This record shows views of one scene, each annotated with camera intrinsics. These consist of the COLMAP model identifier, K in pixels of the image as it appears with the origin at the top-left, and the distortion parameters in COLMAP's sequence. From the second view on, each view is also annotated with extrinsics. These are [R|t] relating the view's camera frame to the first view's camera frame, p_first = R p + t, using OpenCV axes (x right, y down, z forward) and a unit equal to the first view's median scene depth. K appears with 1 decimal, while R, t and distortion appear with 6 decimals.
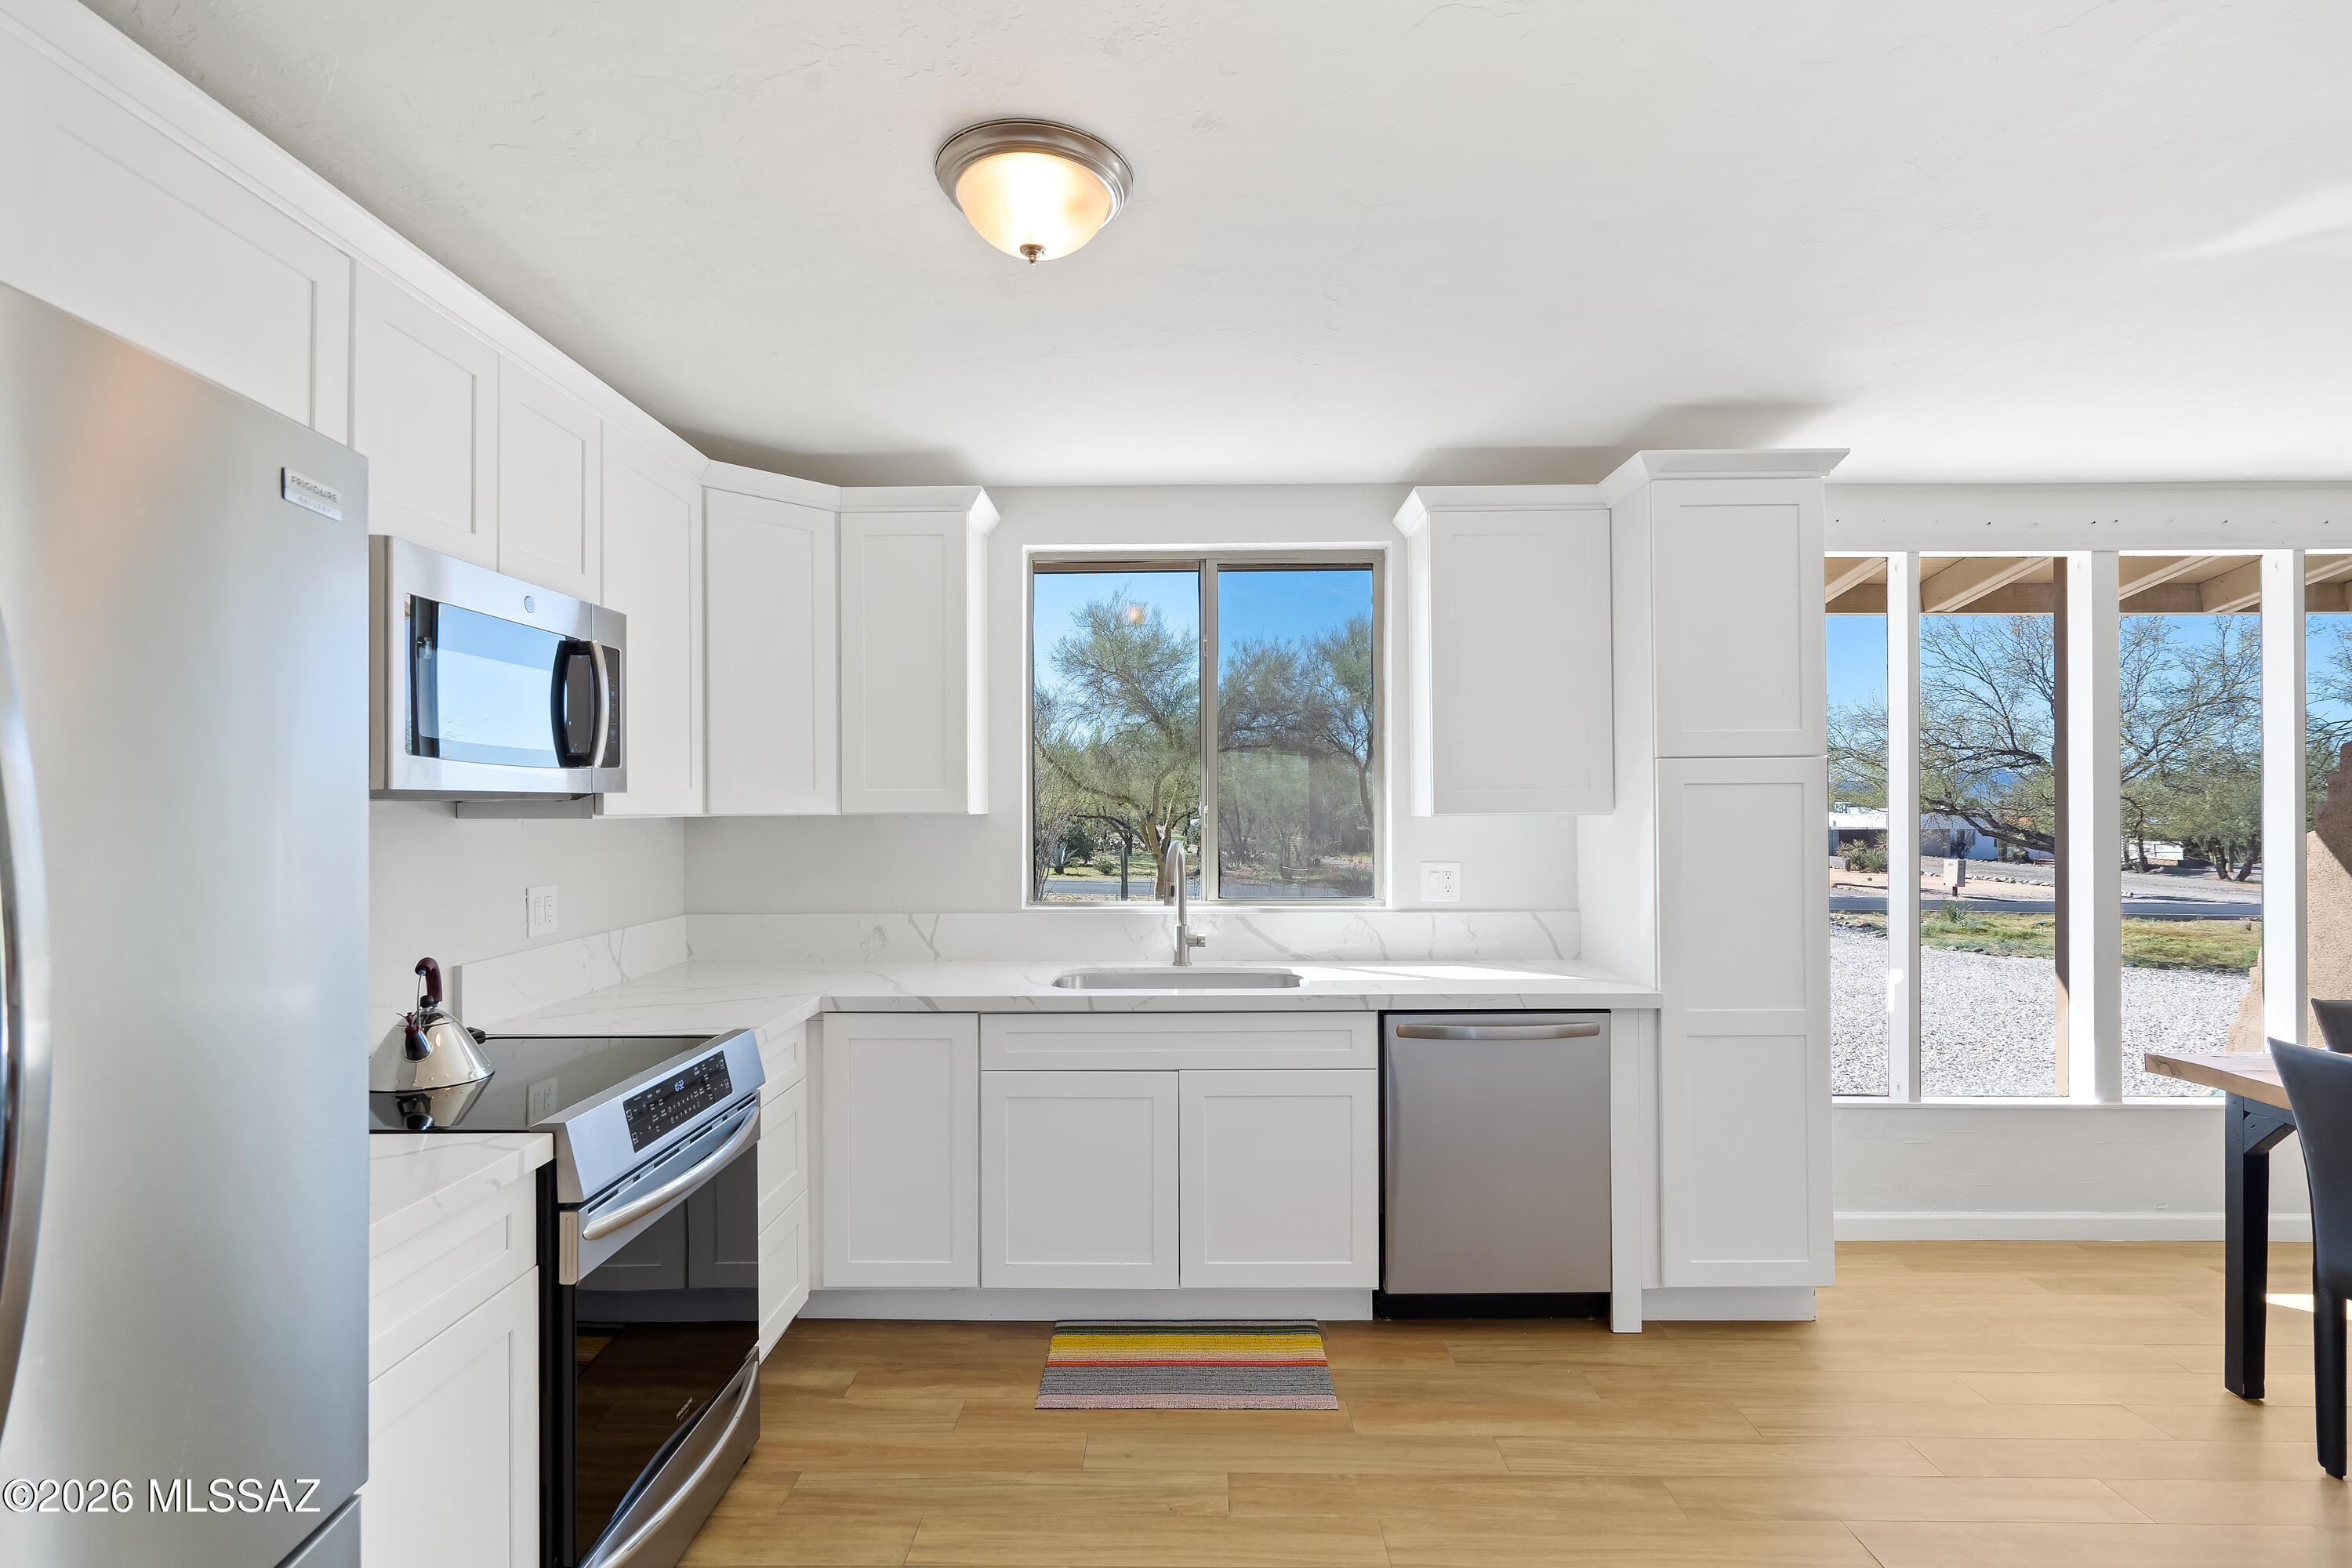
lens RADIAL K [[1140.3, 0, 1174.0], [0, 1140.3, 813.1], [0, 0, 1]] dist [-0.003258, -0.000450]
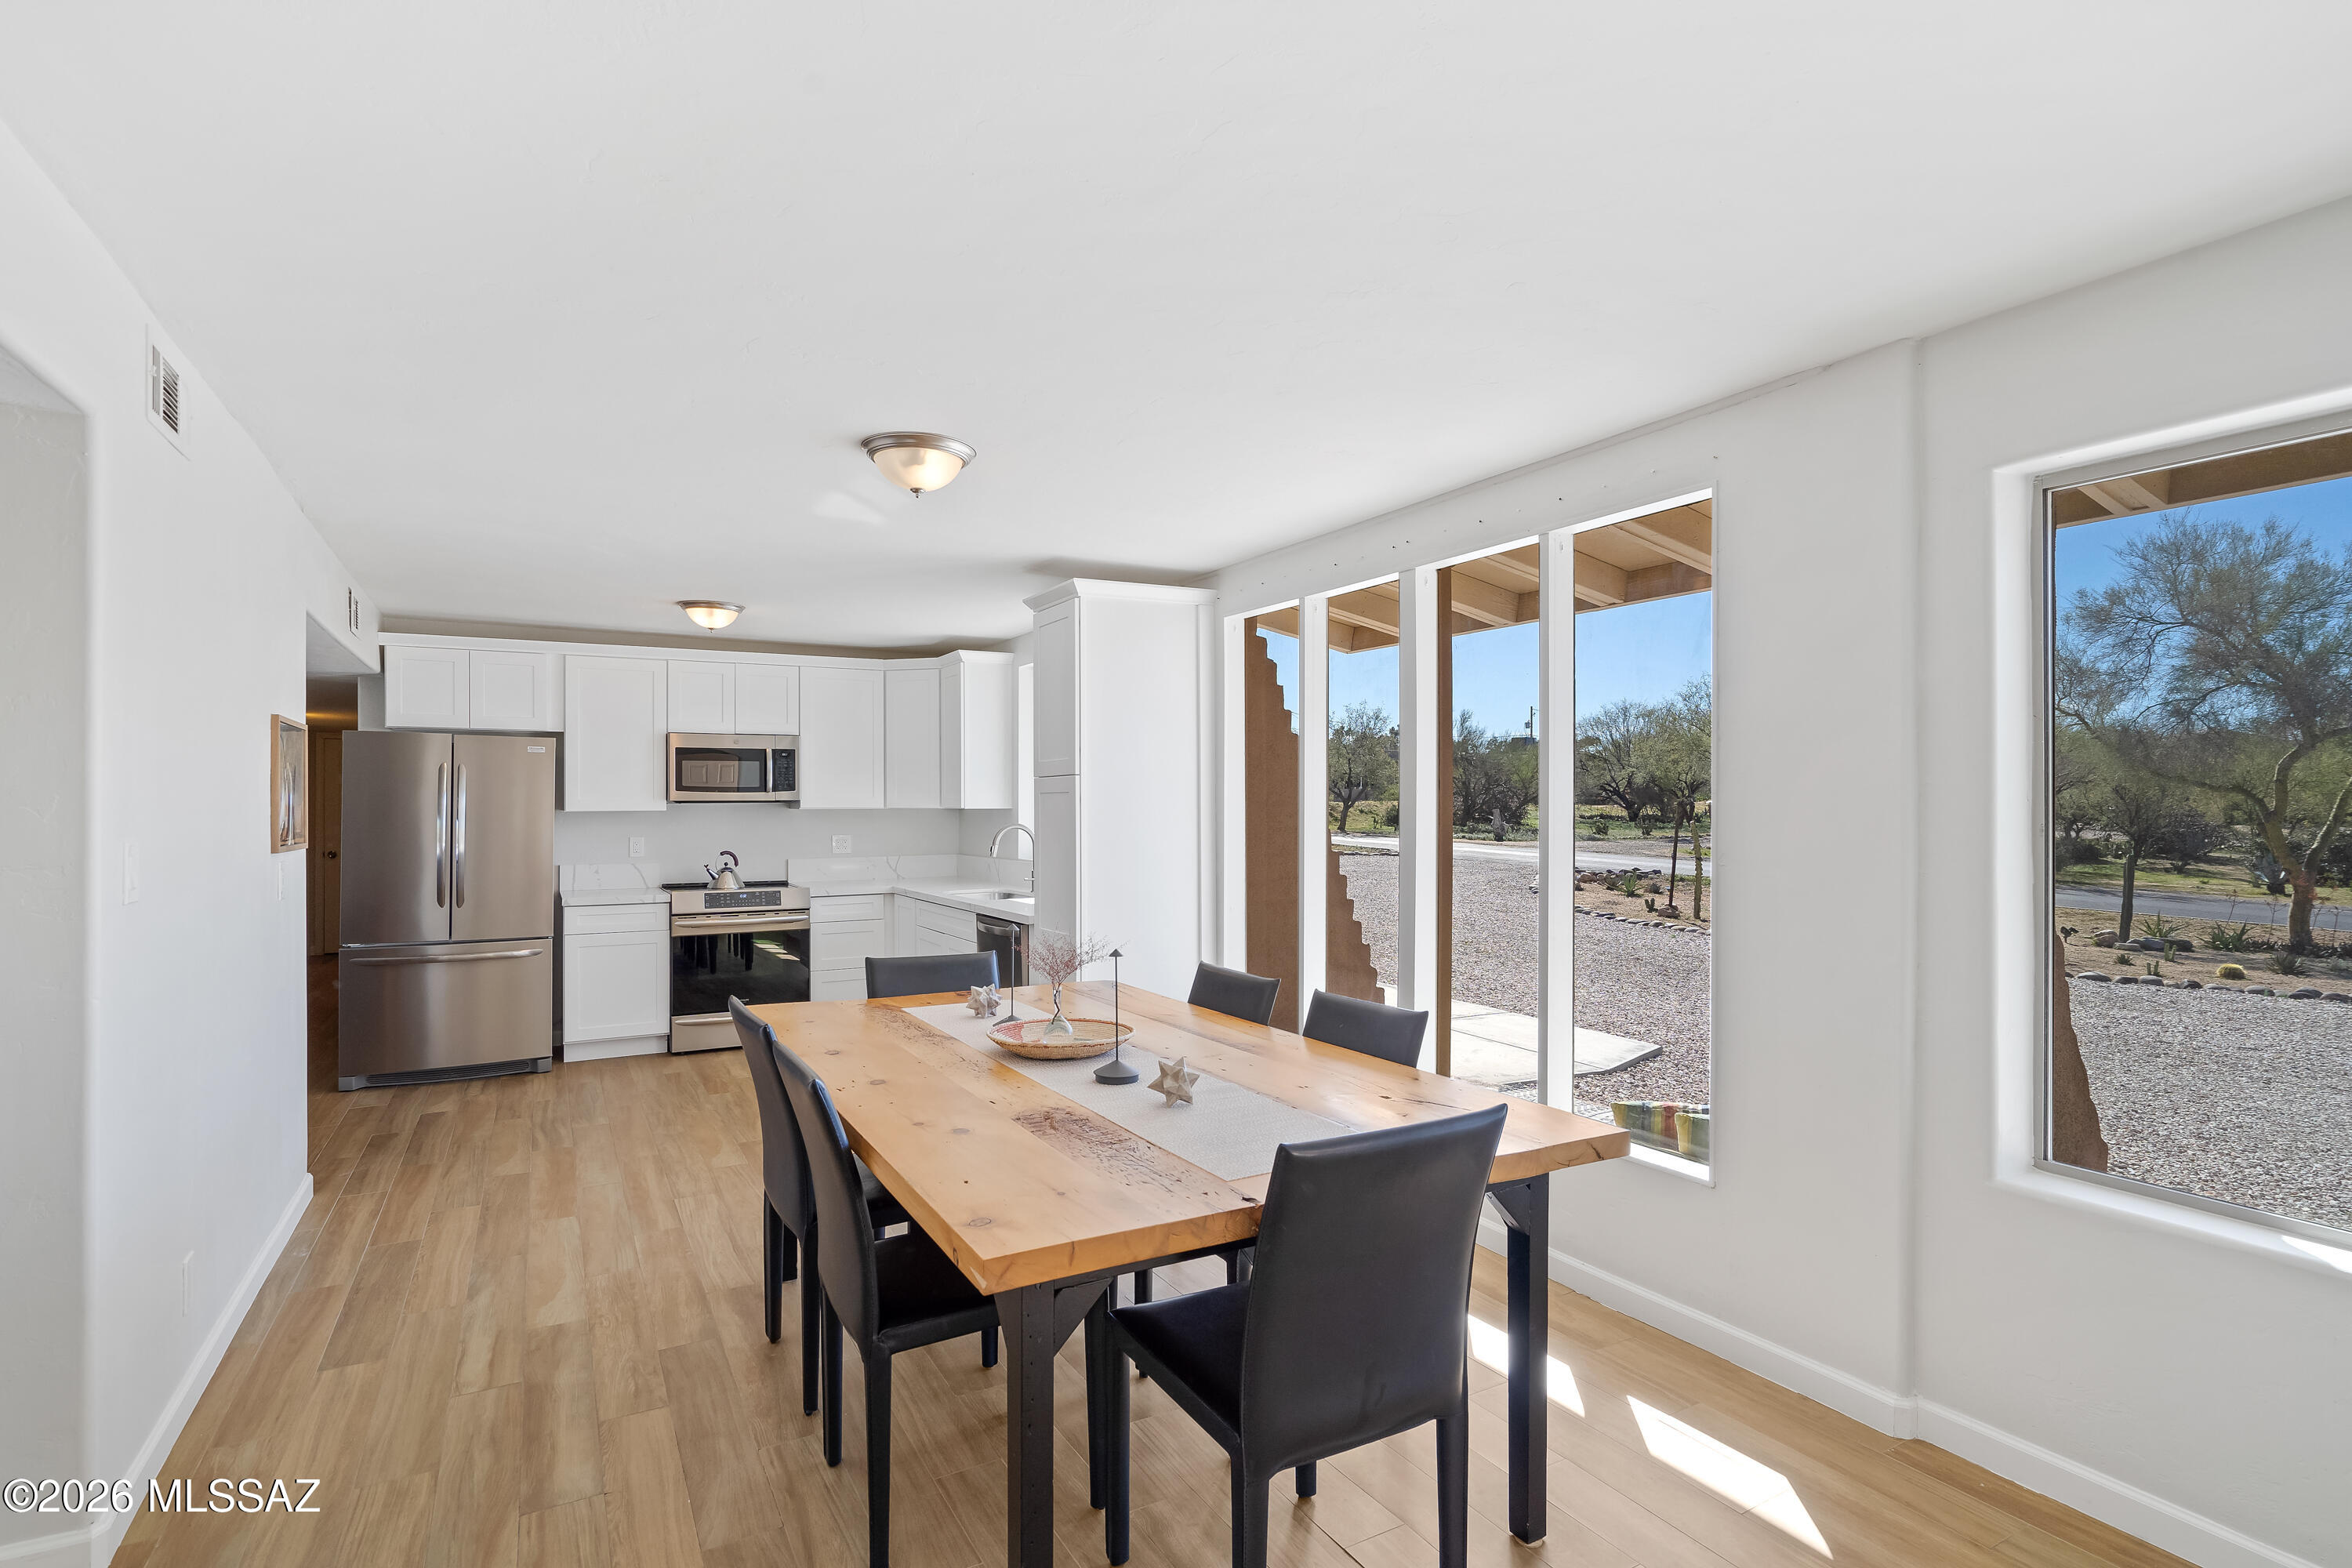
lens RADIAL K [[1131.8, 0, 1169.8], [0, 1131.8, 804.0], [0, 0, 1]] dist [-0.001827, -0.000407]
pose [[0.500113, 0.001472, -0.865959, 2.164639], [-0.007985, 0.999964, -0.002912, -0.005941], [0.865923, 0.008371, 0.500107, 0.359486]]
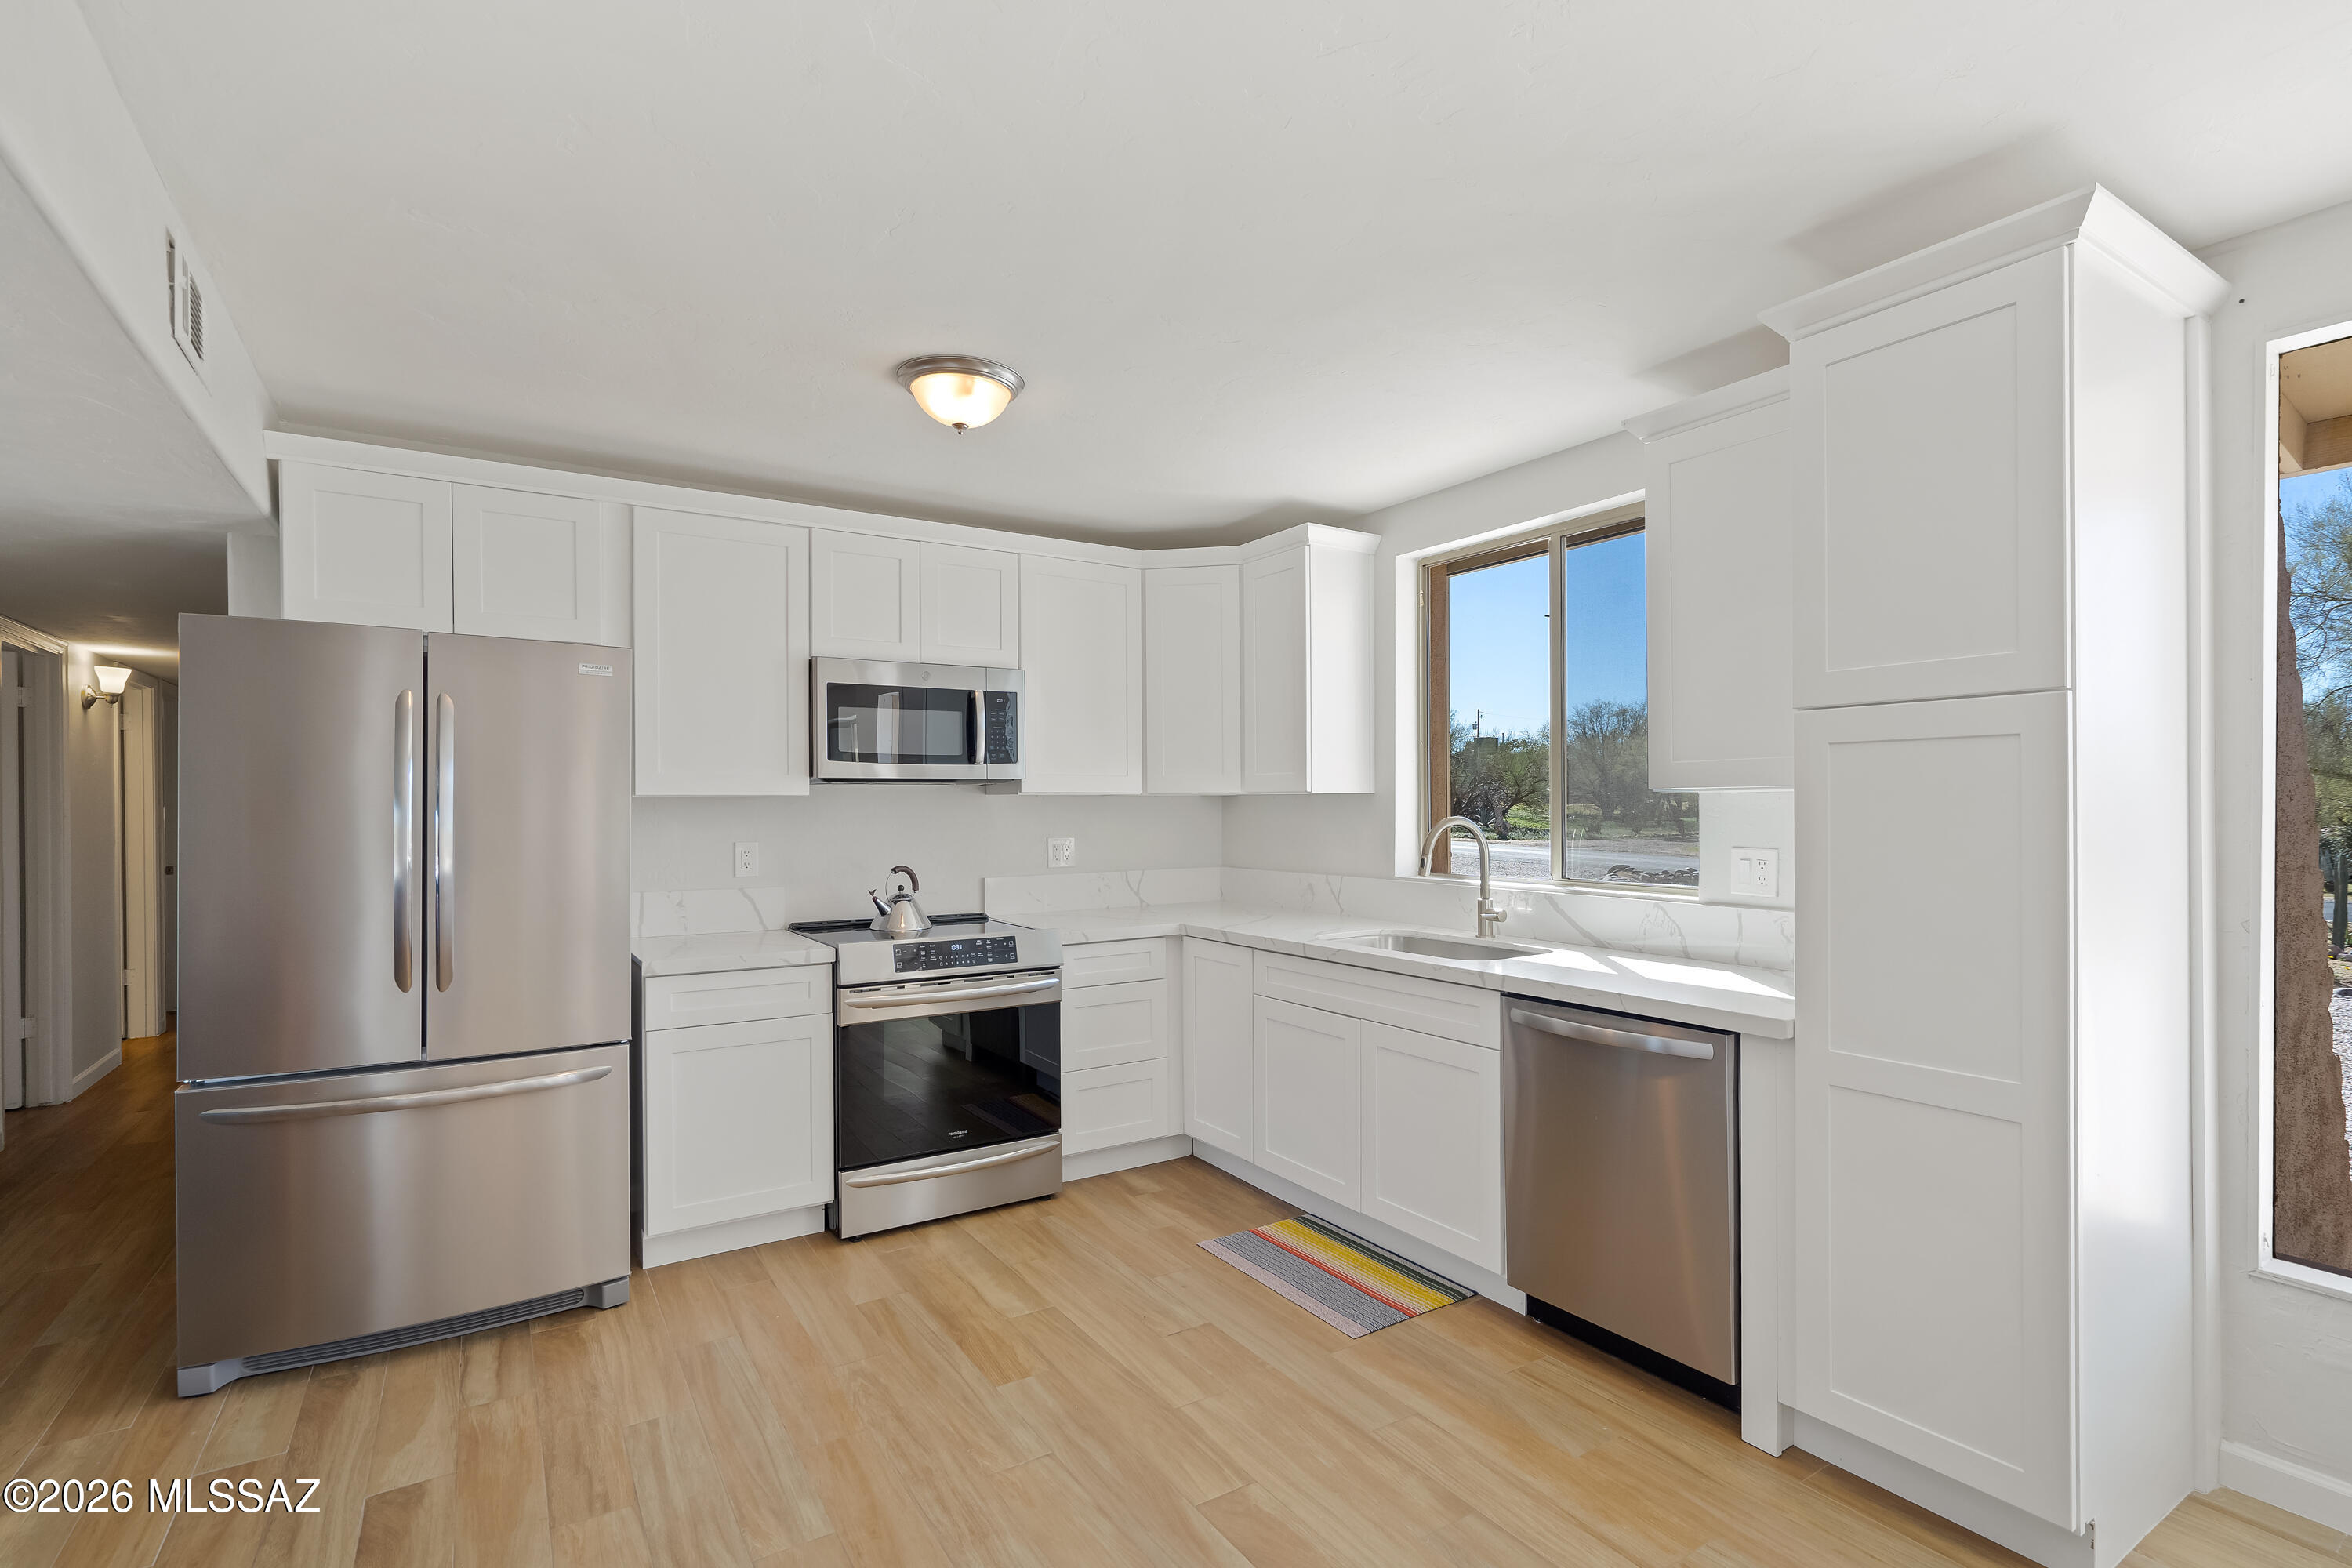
lens RADIAL K [[1107.1, 0, 1182.2], [0, 1107.1, 815.1], [0, 0, 1]] dist [-0.003842, -0.000497]
pose [[0.548767, 0.008591, -0.835931, 0.899717], [-0.006166, 0.999962, 0.006228, 0.022109], [0.835952, 0.001737, 0.548799, 0.281127]]
